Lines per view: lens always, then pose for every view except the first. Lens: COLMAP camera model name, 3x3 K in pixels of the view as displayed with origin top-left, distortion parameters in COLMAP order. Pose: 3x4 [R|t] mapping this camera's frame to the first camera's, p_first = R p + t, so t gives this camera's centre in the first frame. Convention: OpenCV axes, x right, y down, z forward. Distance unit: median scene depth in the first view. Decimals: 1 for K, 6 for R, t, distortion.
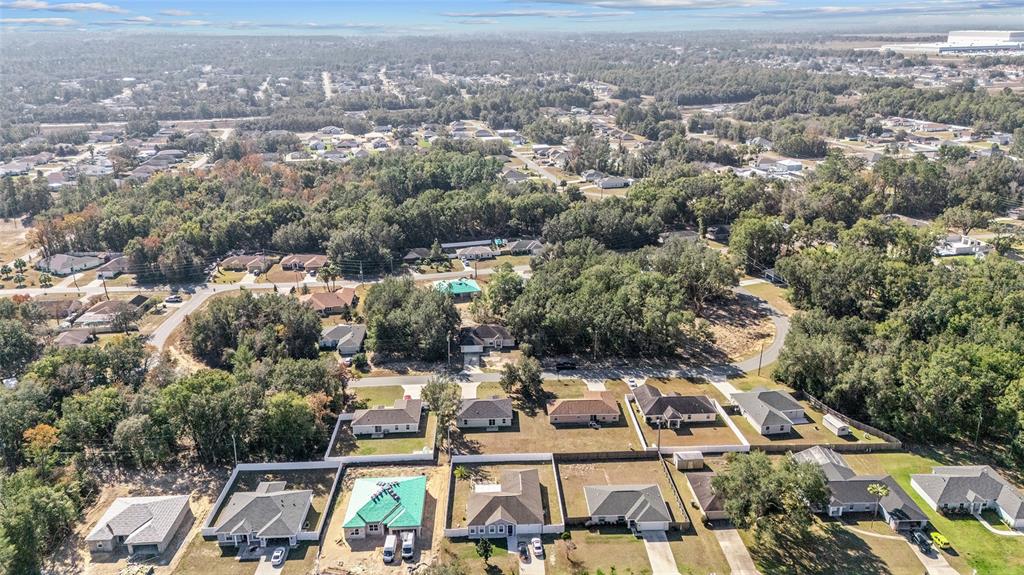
lens RADIAL K [[748.9, 0, 511.6], [0, 748.9, 284.6], [0, 0, 1]] dist [0.075977, -0.043602]
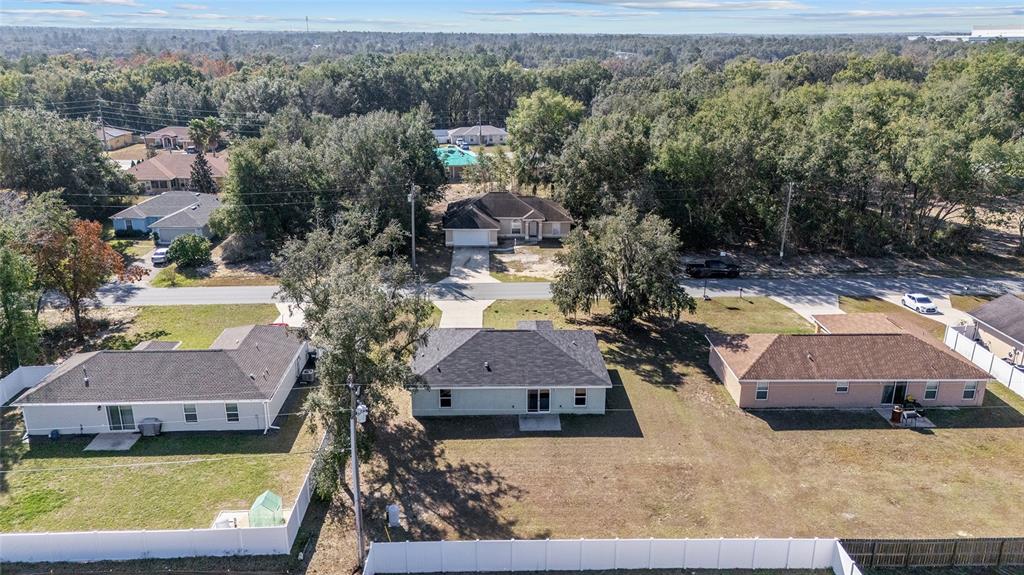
lens RADIAL K [[748.9, 0, 514.5], [0, 748.9, 294.2], [0, 0, 1]] dist [0.075977, -0.043602]
pose [[0.999871, 0.015776, 0.003024, -0.032186], [-0.015798, 0.999849, 0.007247, 0.123220], [-0.002909, -0.007293, 0.999969, 0.625358]]
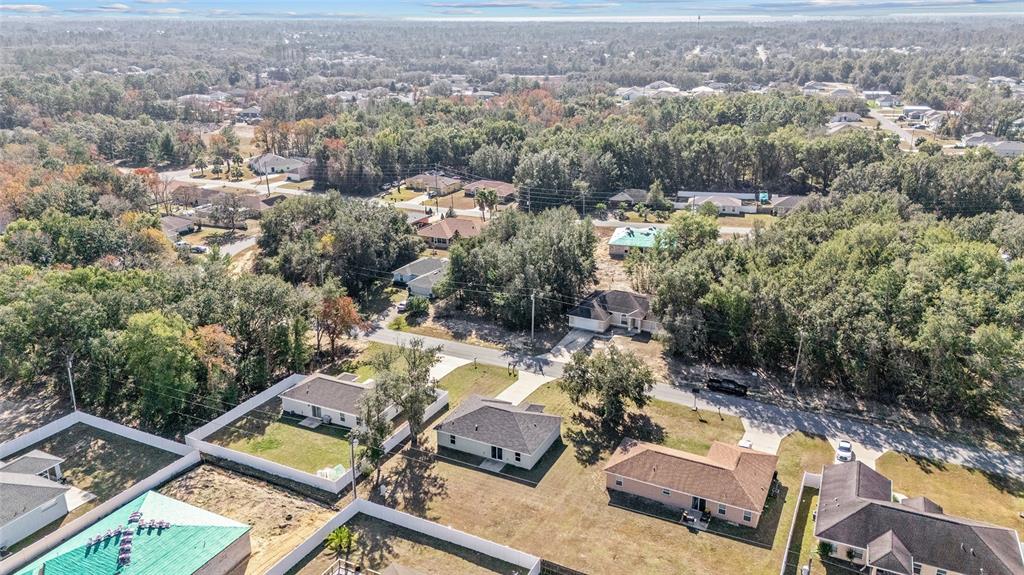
lens RADIAL K [[748.9, 0, 508.4], [0, 748.9, 283.4], [0, 0, 1]] dist [0.075977, -0.043602]
pose [[0.876910, 0.163413, -0.452023, 0.169451], [-0.157702, 0.986190, 0.050586, 0.036344], [0.454047, 0.026926, 0.890571, 0.473471]]
